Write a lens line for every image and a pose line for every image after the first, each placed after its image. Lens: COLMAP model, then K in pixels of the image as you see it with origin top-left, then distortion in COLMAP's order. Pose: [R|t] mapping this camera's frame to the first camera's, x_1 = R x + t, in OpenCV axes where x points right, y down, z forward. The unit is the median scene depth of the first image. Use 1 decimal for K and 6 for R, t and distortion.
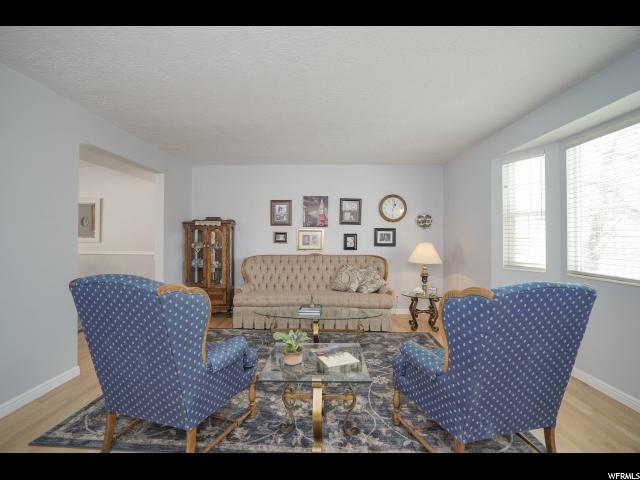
lens RADIAL K [[313.8, 0, 320.0], [0, 313.8, 240.0], [0, 0, 1]] dist [-0.030279, 0.000212]
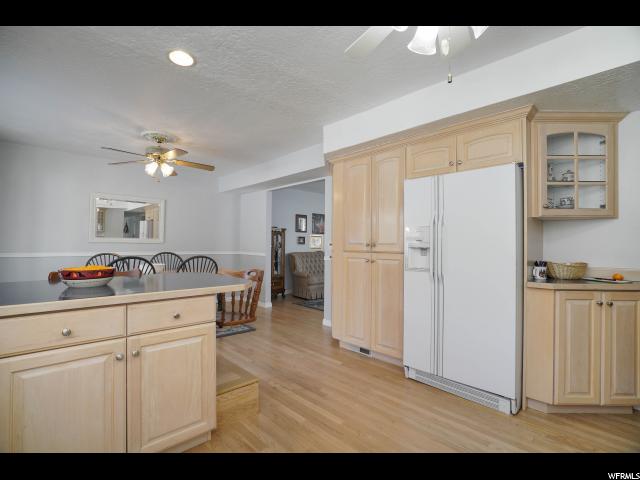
lens RADIAL K [[313.8, 0, 320.0], [0, 313.8, 240.0], [0, 0, 1]] dist [-0.030279, 0.000212]
pose [[0.724598, 0.010979, 0.689084, -1.075844], [-0.005952, 0.999936, -0.009672, 0.003811], [-0.689146, 0.002907, 0.724617, -0.125603]]
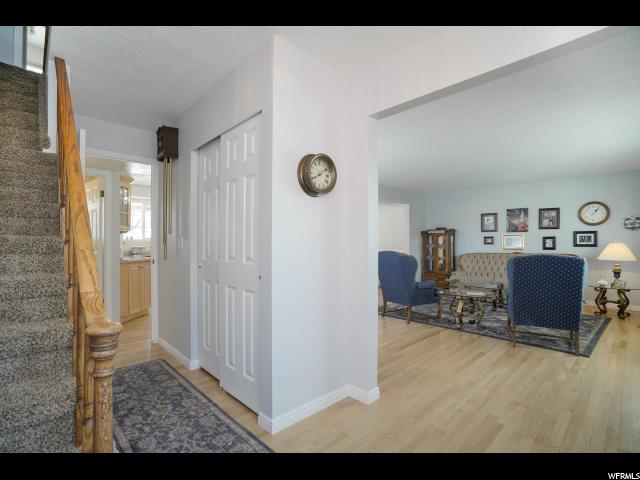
lens RADIAL K [[313.8, 0, 320.0], [0, 313.8, 240.0], [0, 0, 1]] dist [-0.030279, 0.000212]
pose [[0.710366, -0.013890, -0.703696, 0.310855], [-0.000509, 0.999795, -0.020249, 0.018393], [0.703833, 0.014742, 0.710213, -0.497314]]
